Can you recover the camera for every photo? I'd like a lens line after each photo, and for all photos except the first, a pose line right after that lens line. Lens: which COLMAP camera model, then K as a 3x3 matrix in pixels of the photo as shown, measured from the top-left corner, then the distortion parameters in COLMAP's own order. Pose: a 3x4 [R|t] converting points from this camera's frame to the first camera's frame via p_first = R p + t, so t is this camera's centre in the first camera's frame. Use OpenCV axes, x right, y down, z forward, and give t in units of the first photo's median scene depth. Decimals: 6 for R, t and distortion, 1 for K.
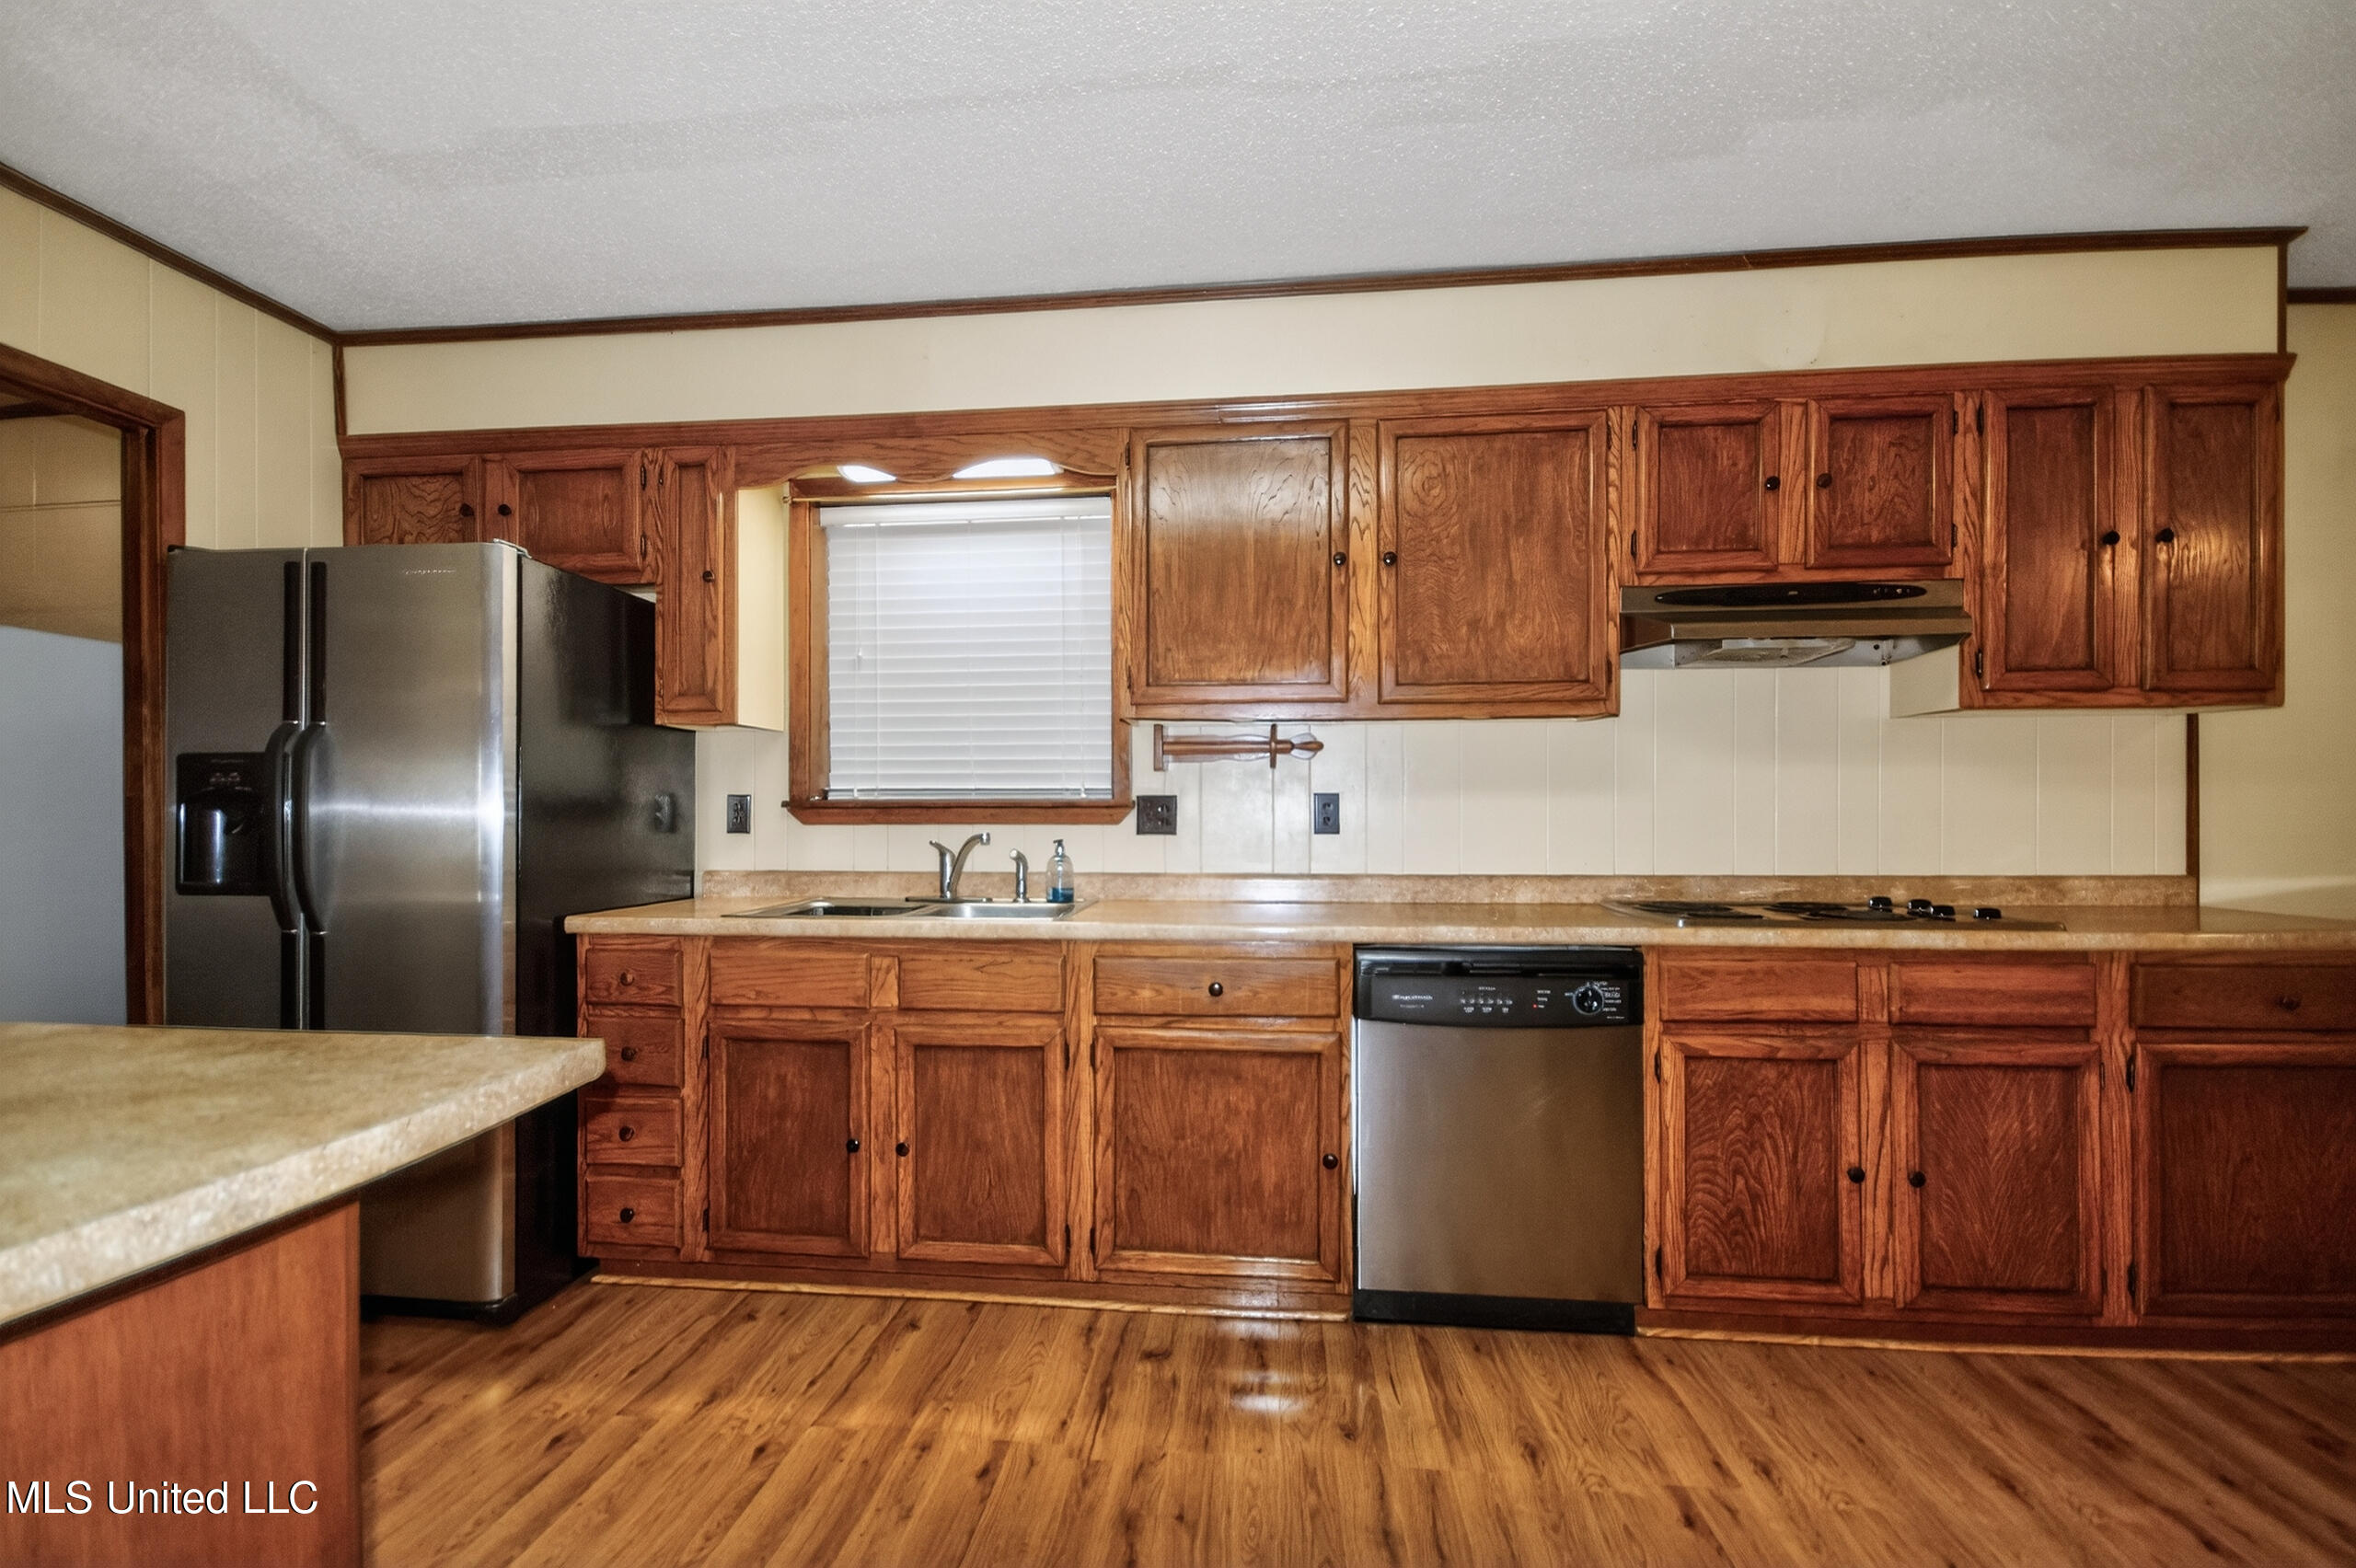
lens RADIAL K [[1018.7, 0, 1173.0], [0, 1018.7, 822.2], [0, 0, 1]] dist [-0.006120, -0.000540]
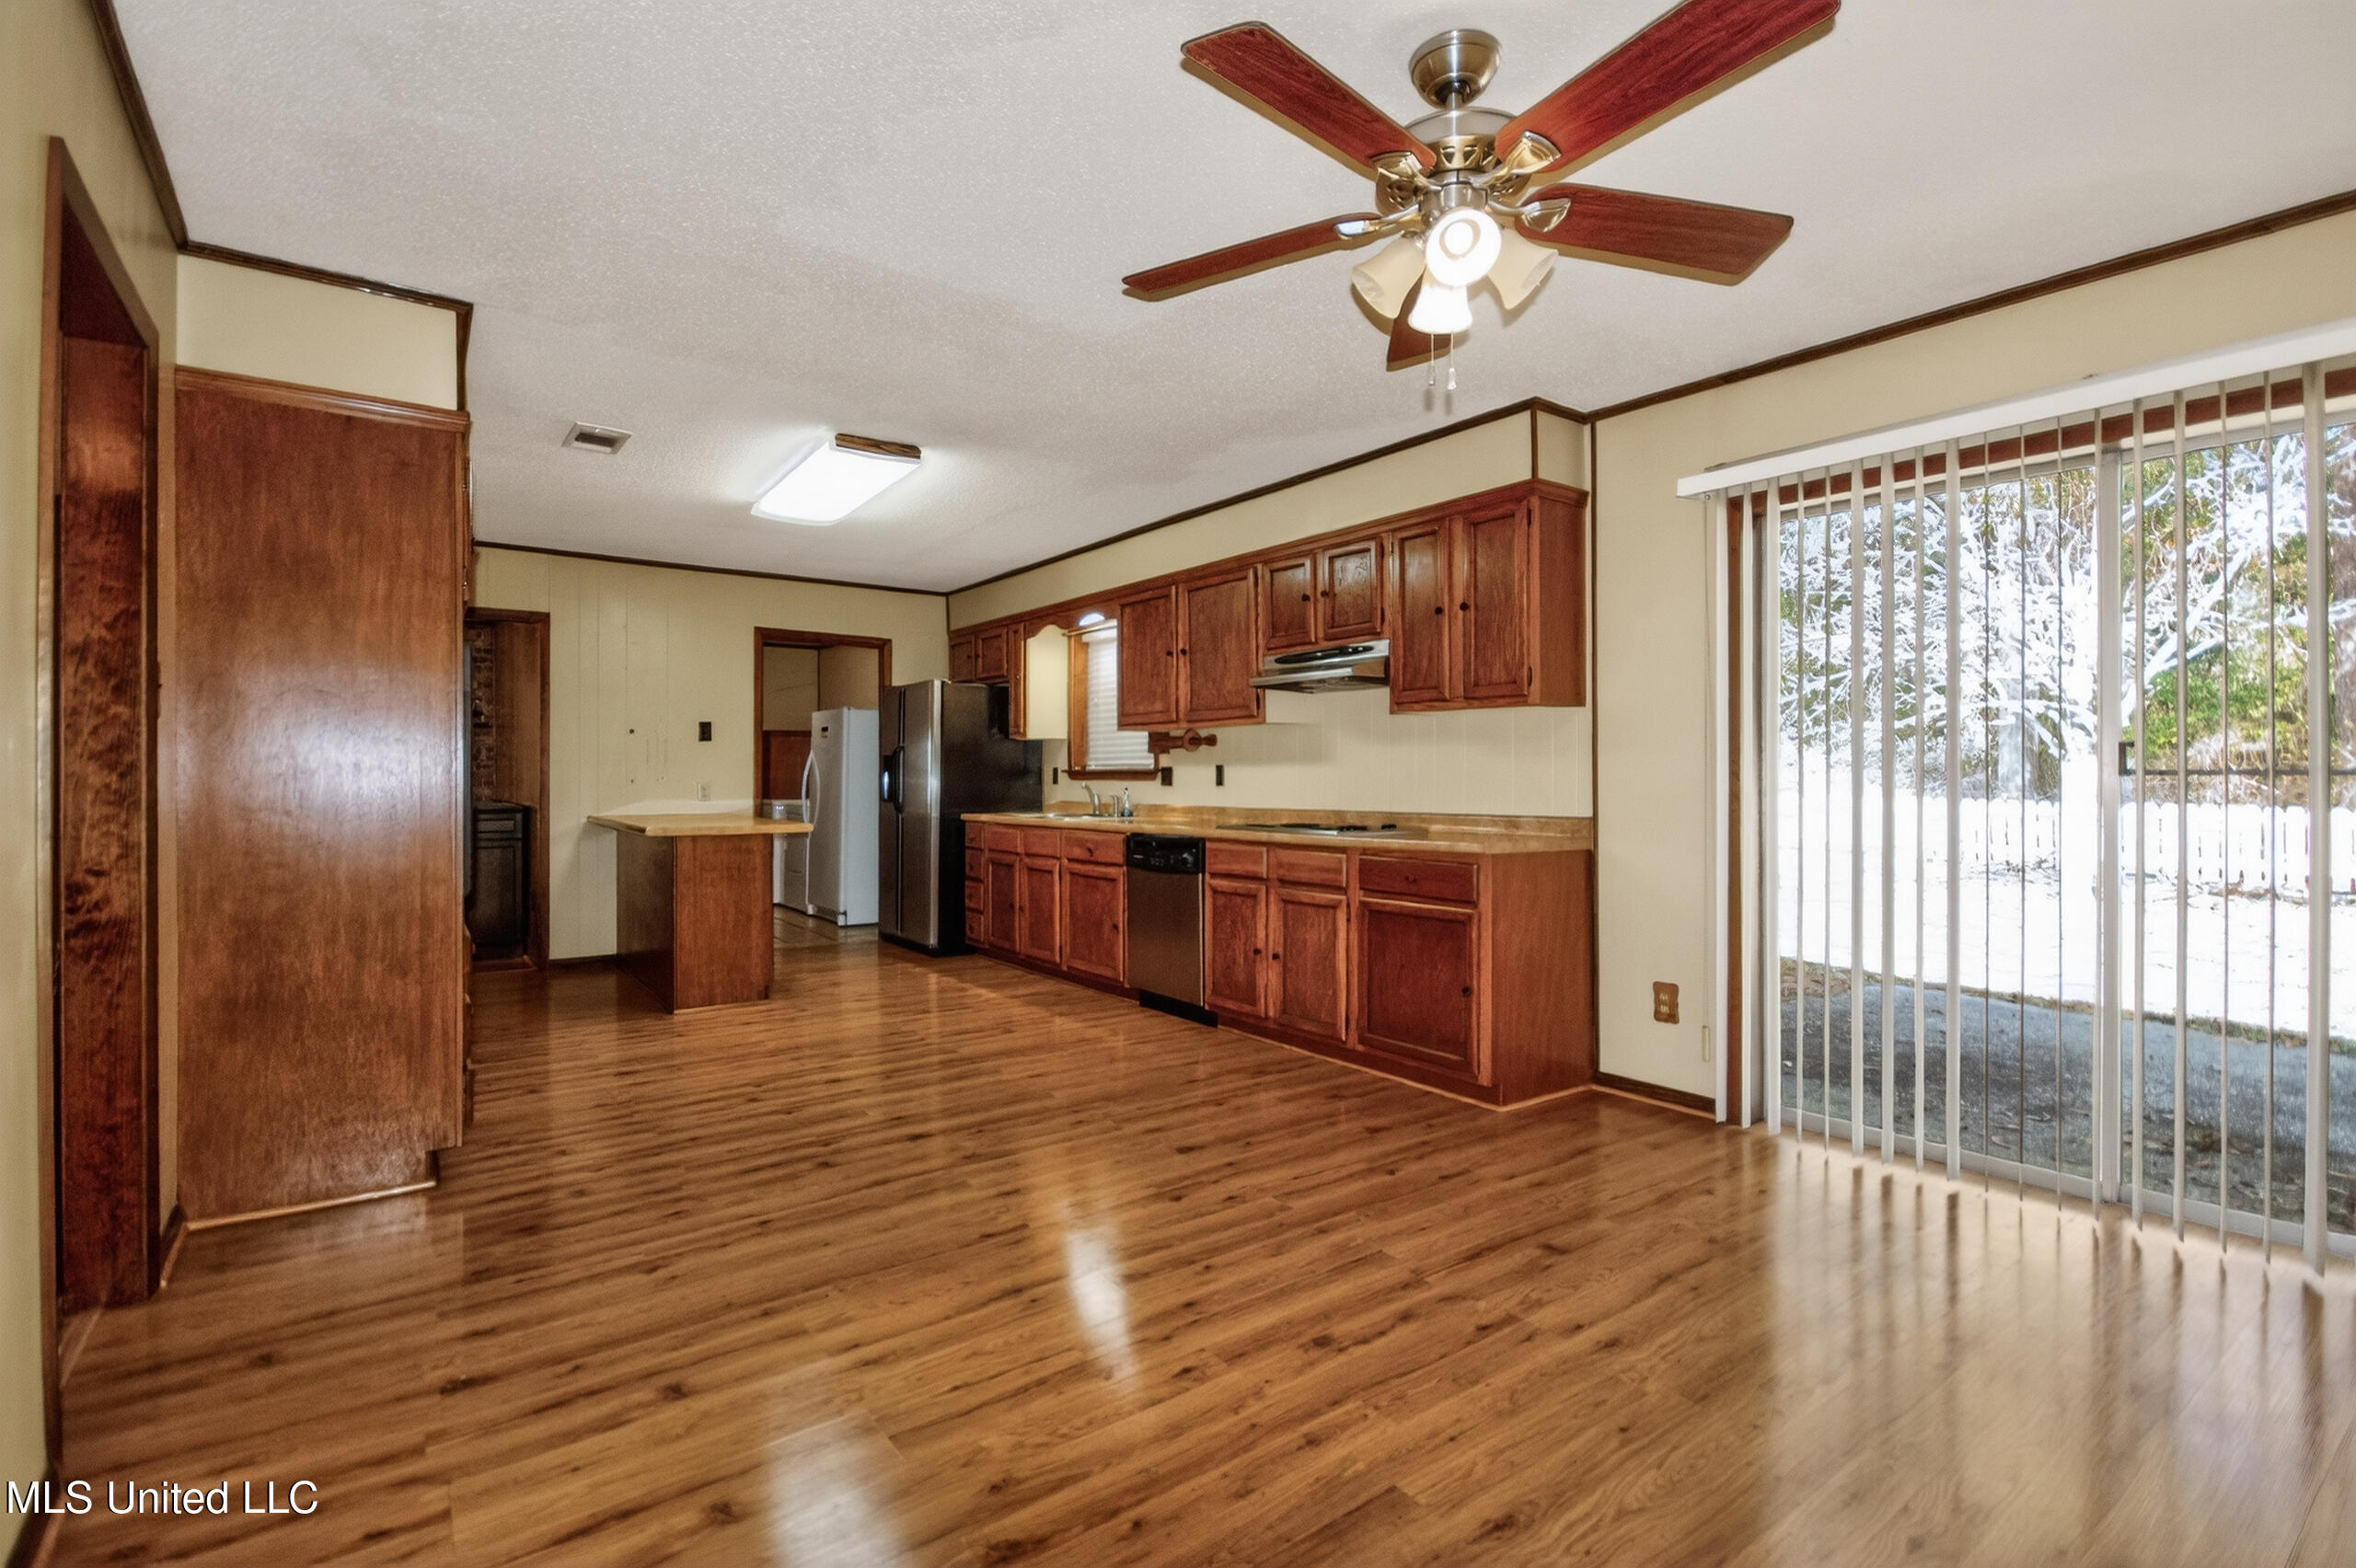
lens RADIAL K [[1079.7, 0, 1178.0], [0, 1079.7, 784.0], [0, 0, 1]] dist [0.032884, 0.000030]
pose [[0.674111, 0.005591, -0.738609, 1.774642], [-0.010203, 0.999946, -0.001743, 0.014006], [0.738560, 0.008711, 0.674132, -0.471157]]
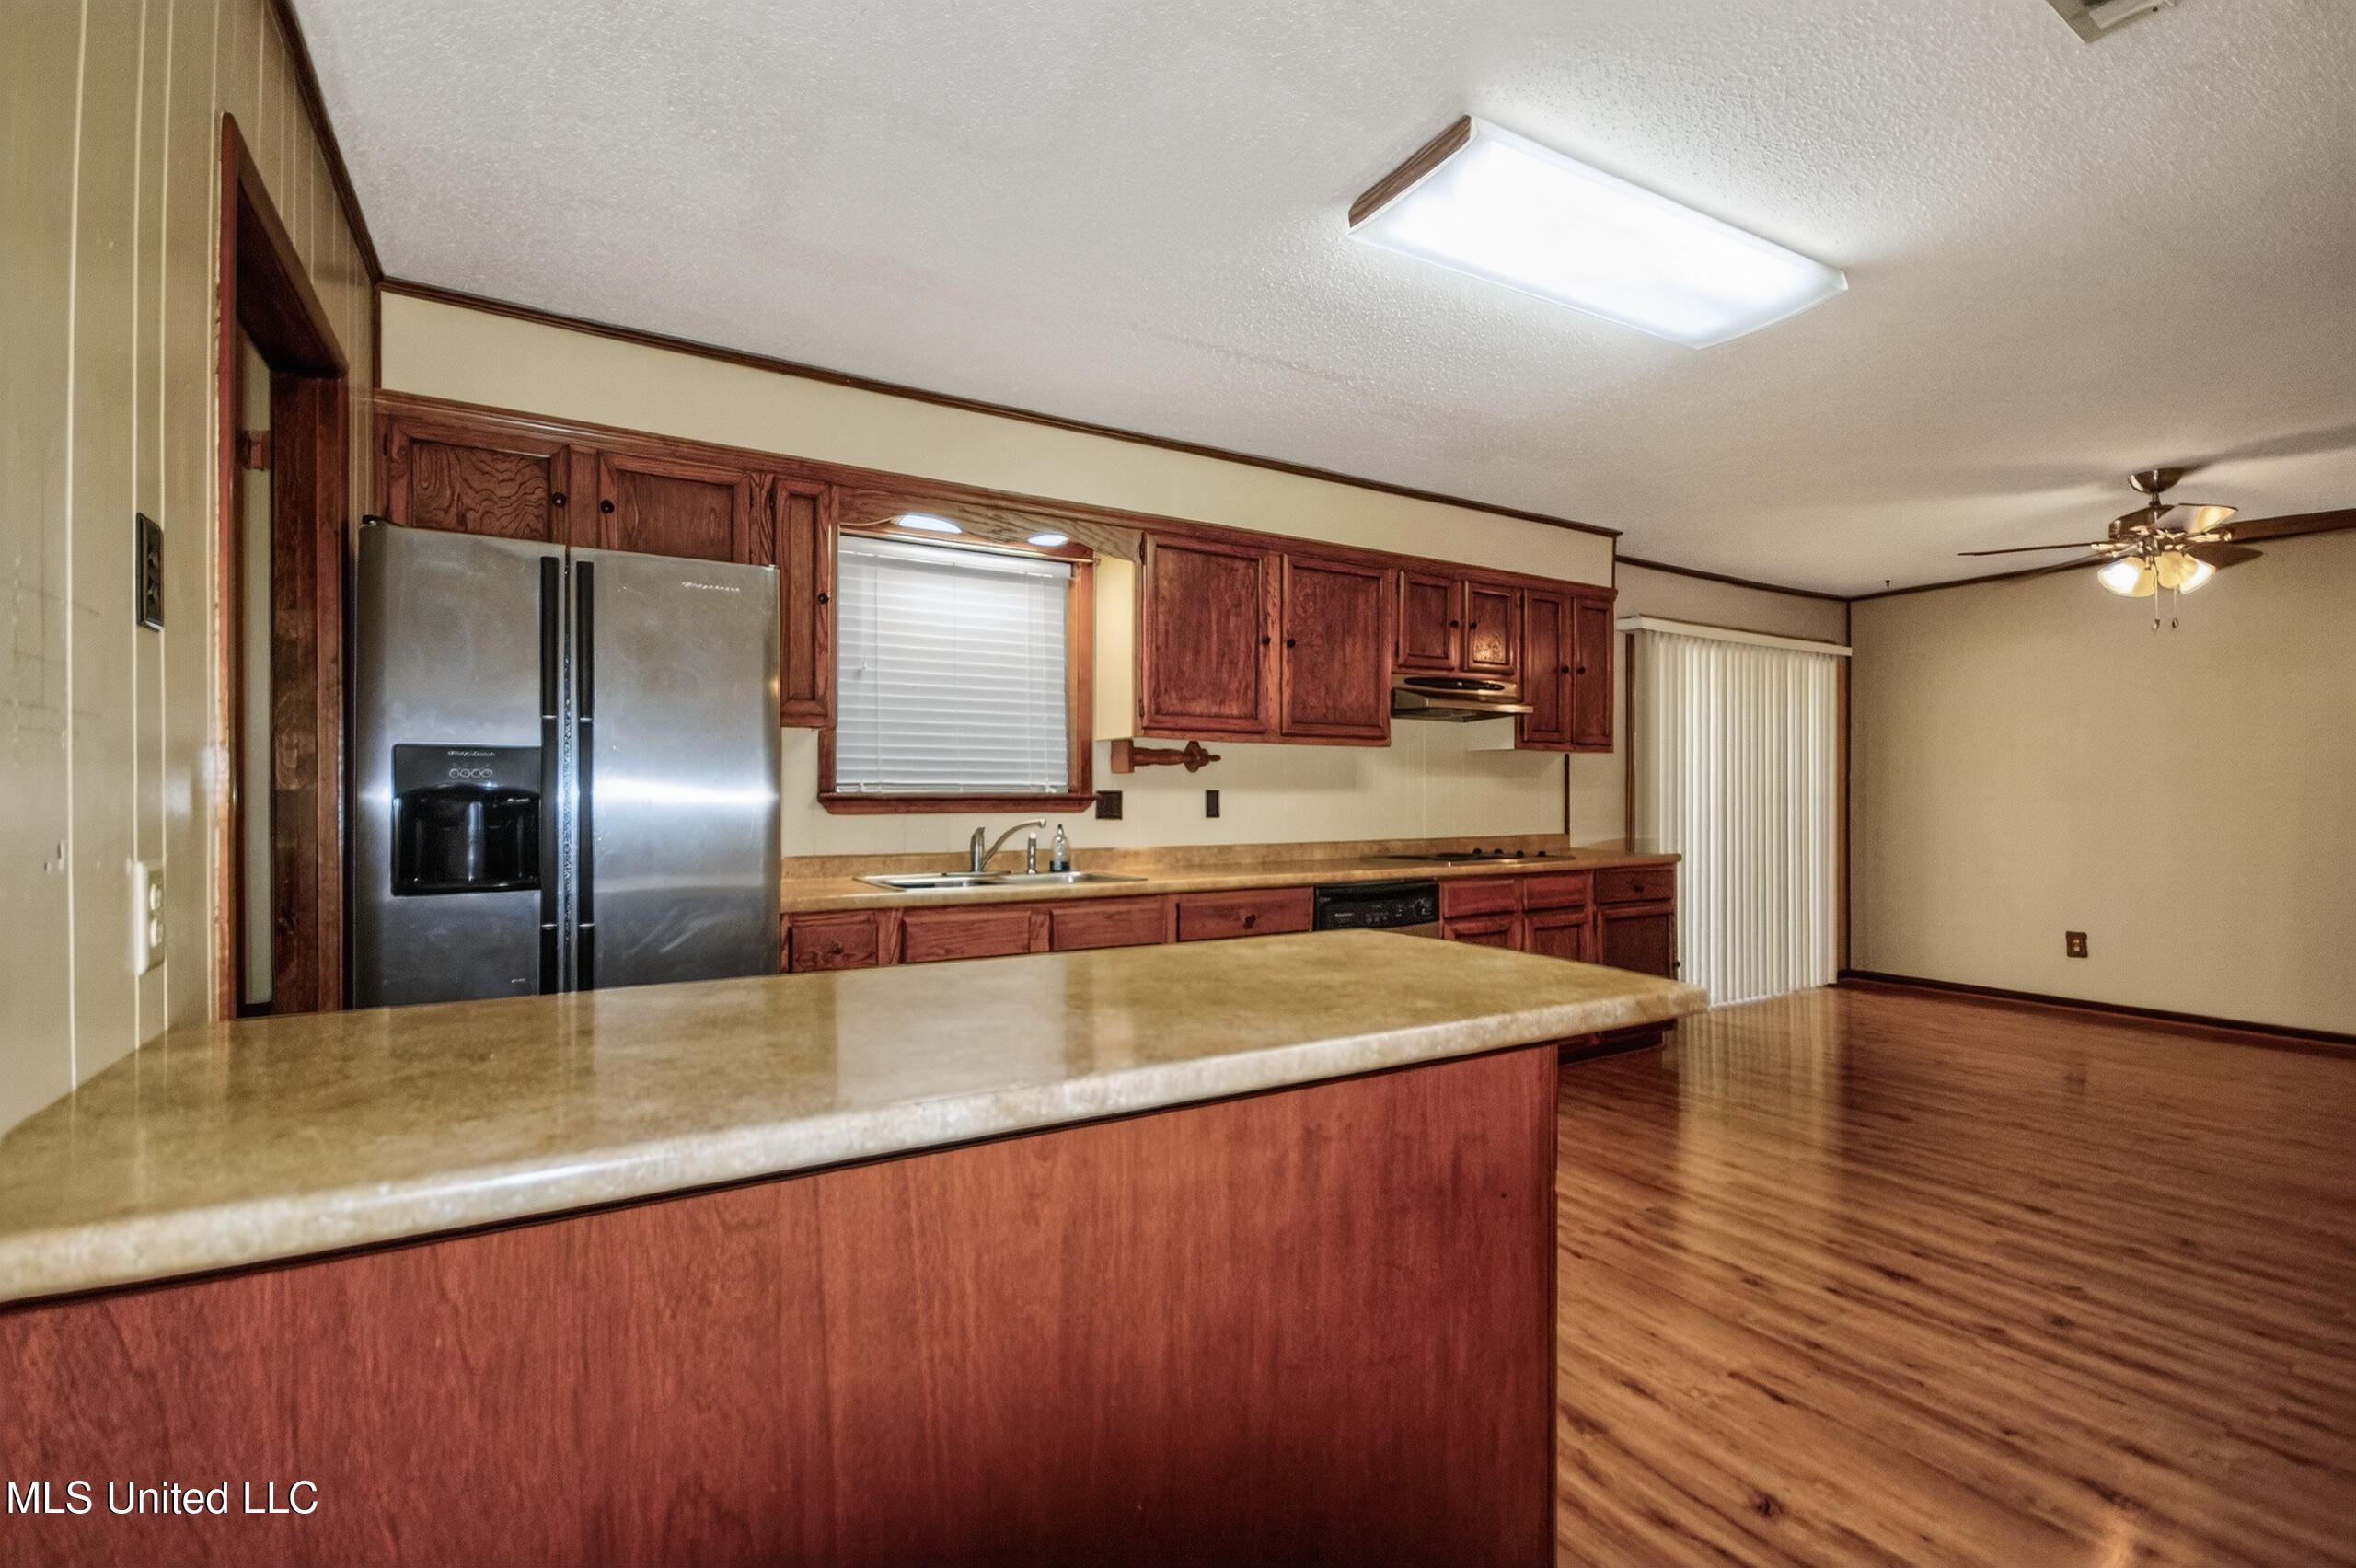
lens RADIAL K [[1021.8, 0, 1138.9], [0, 1021.8, 793.1], [0, 0, 1]] dist [-0.013321, -0.000050]
pose [[0.809805, 0.003516, 0.586689, -0.883171], [0.004798, 0.999909, -0.012616, -0.006312], [-0.586680, 0.013032, 0.809714, -0.138675]]
